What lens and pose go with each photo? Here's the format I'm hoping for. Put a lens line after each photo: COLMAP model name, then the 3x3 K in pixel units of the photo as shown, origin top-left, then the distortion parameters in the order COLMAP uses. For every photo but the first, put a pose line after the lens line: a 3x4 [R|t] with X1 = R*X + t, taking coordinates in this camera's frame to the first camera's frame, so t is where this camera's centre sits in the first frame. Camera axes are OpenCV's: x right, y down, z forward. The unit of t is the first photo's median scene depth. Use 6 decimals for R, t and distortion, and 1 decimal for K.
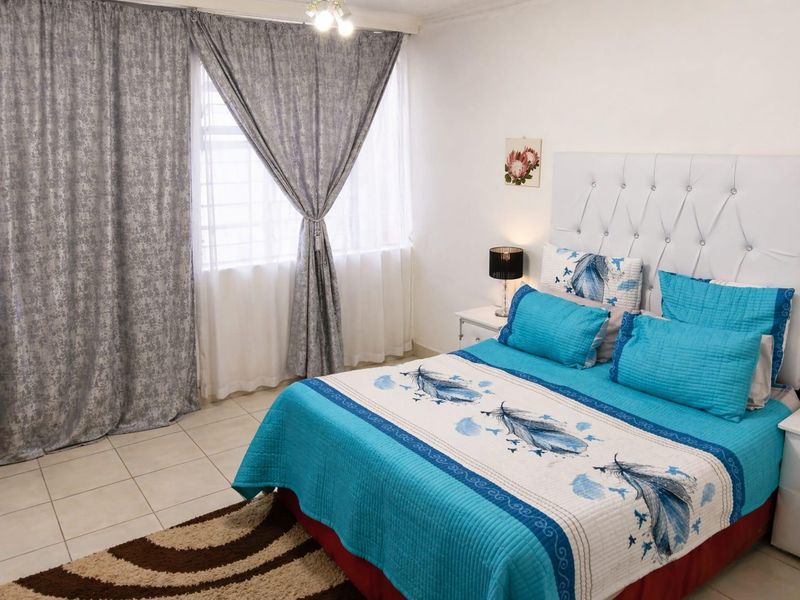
lens RADIAL K [[695.0, 0, 400.0], [0, 695.0, 300.0], [0, 0, 1]] dist [0.142921, -0.001283]
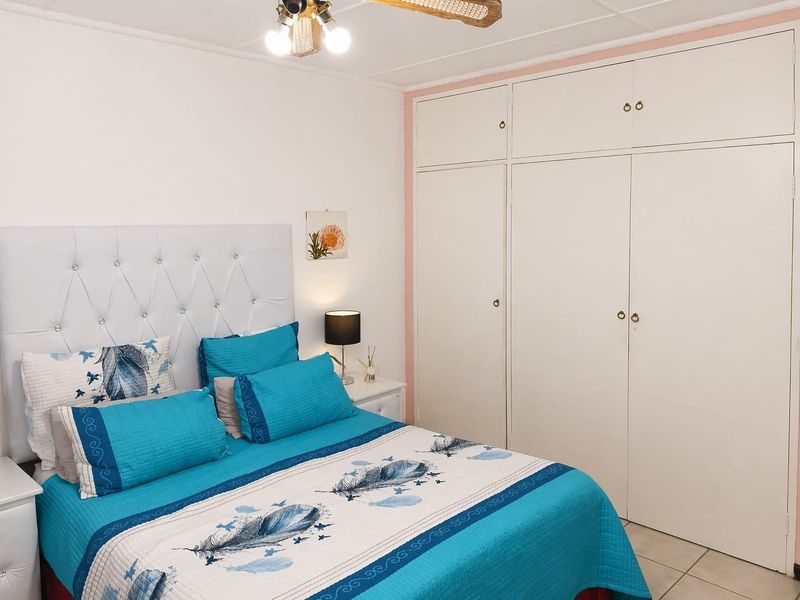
lens RADIAL K [[631.8, 0, 400.0], [0, 631.8, 300.0], [0, 0, 1]] dist [0.000558, -0.007336]
pose [[-0.214761, -0.114279, 0.969958, -0.623768], [0.239879, 0.956538, 0.165811, -0.194725], [-0.946750, 0.268283, -0.178014, 0.973067]]
